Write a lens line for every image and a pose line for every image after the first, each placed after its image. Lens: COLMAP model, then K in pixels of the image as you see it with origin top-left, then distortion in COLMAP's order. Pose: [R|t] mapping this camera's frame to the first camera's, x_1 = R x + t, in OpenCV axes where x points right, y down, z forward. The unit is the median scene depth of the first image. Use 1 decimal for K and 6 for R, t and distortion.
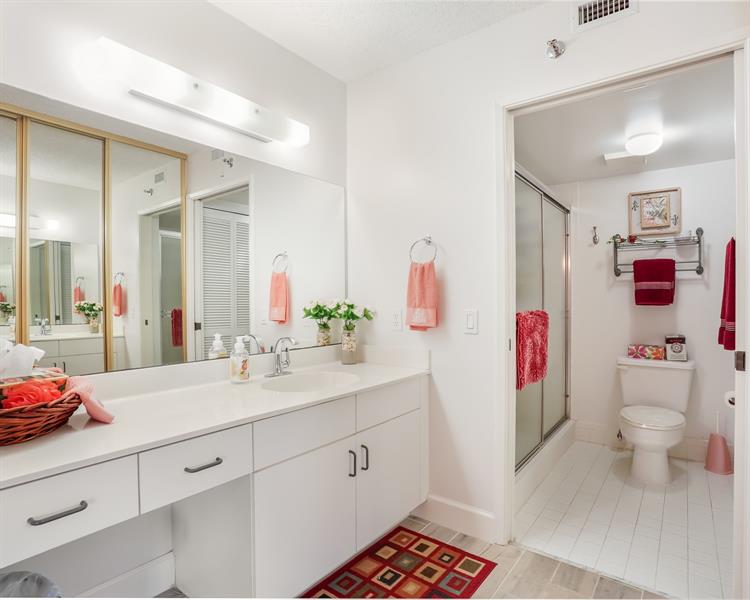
lens RADIAL K [[422.9, 0, 374.0], [0, 422.9, 298.6], [0, 0, 1]] dist [-0.064117, 0.023497]
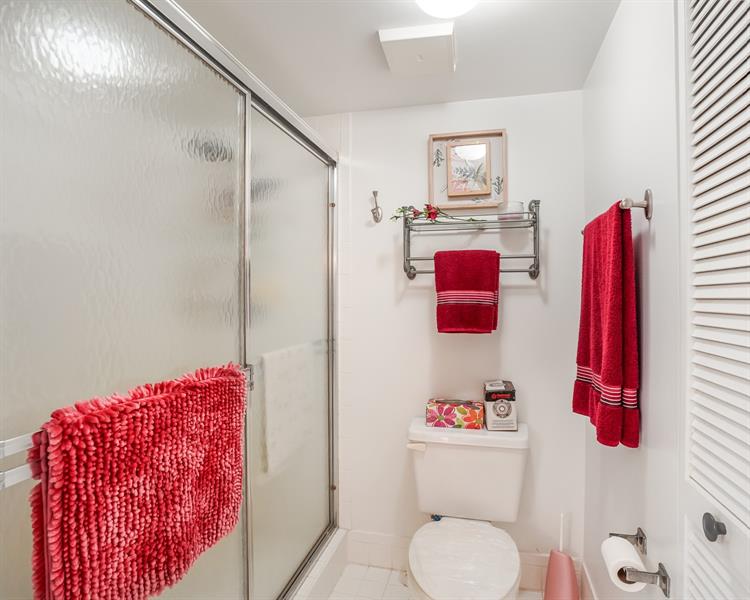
lens RADIAL K [[438.1, 0, 374.1], [0, 438.1, 296.2], [0, 0, 1]] dist [-0.075437, 0.033755]
pose [[0.922316, -0.004539, 0.386411, 0.327614], [0.001925, 0.999973, 0.007150, -0.037311], [-0.386433, -0.005851, 0.922299, 0.493458]]
